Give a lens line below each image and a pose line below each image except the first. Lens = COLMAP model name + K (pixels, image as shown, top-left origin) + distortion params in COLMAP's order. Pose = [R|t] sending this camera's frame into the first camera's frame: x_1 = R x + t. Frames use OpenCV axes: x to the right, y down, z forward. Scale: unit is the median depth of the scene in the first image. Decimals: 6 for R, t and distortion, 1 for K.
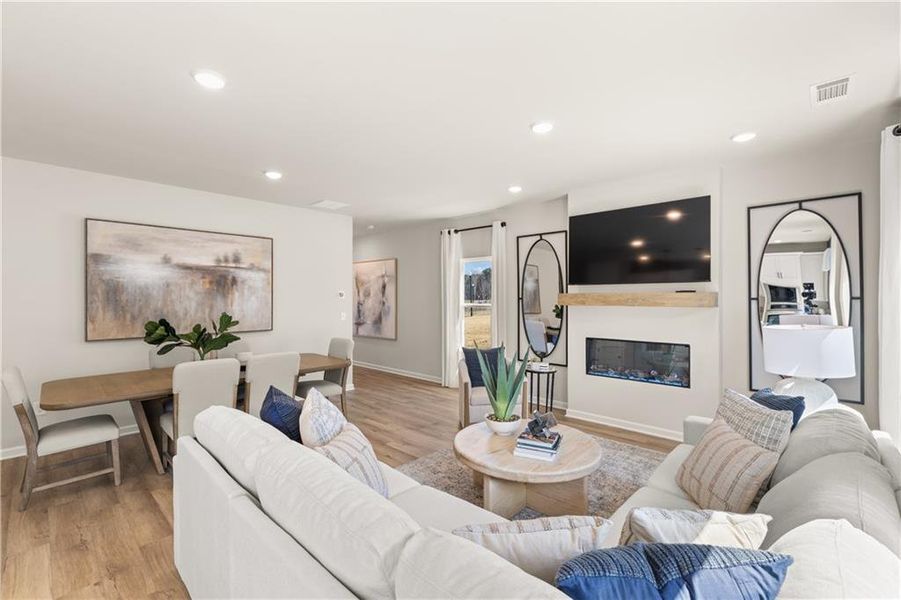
lens RADIAL K [[389.6, 0, 448.7], [0, 389.6, 298.6], [0, 0, 1]] dist [-0.003359, 0.001644]
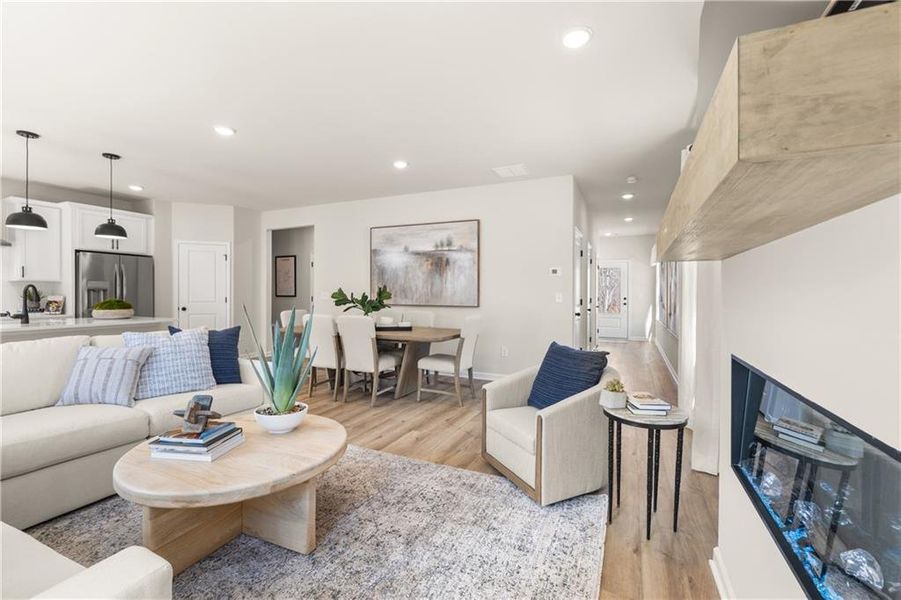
lens RADIAL K [[389.6, 0, 448.9], [0, 389.6, 295.5], [0, 0, 1]] dist [-0.003359, 0.001644]
pose [[0.319129, 0.009667, -0.947662, 0.583335], [-0.008549, 0.999937, 0.007321, 0.048657], [0.947673, 0.005765, 0.319191, 0.661544]]
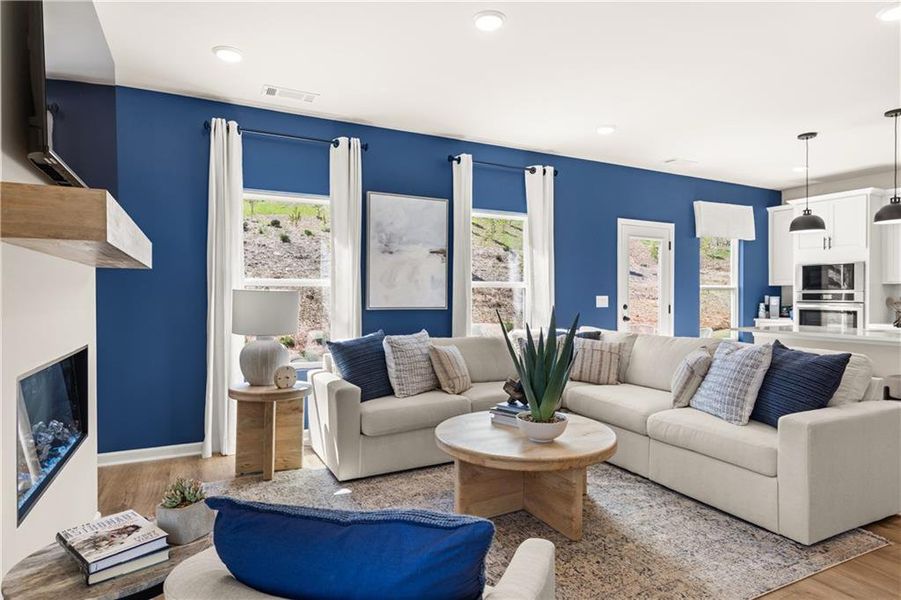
lens RADIAL K [[504.7, 0, 453.5], [0, 504.7, 297.2], [0, 0, 1]] dist [0.001546, -0.001847]
pose [[-0.944289, 0.002162, 0.329110, -0.009929], [0.003655, 0.999986, 0.003918, 0.050033], [-0.329097, 0.004903, -0.944283, 1.193519]]
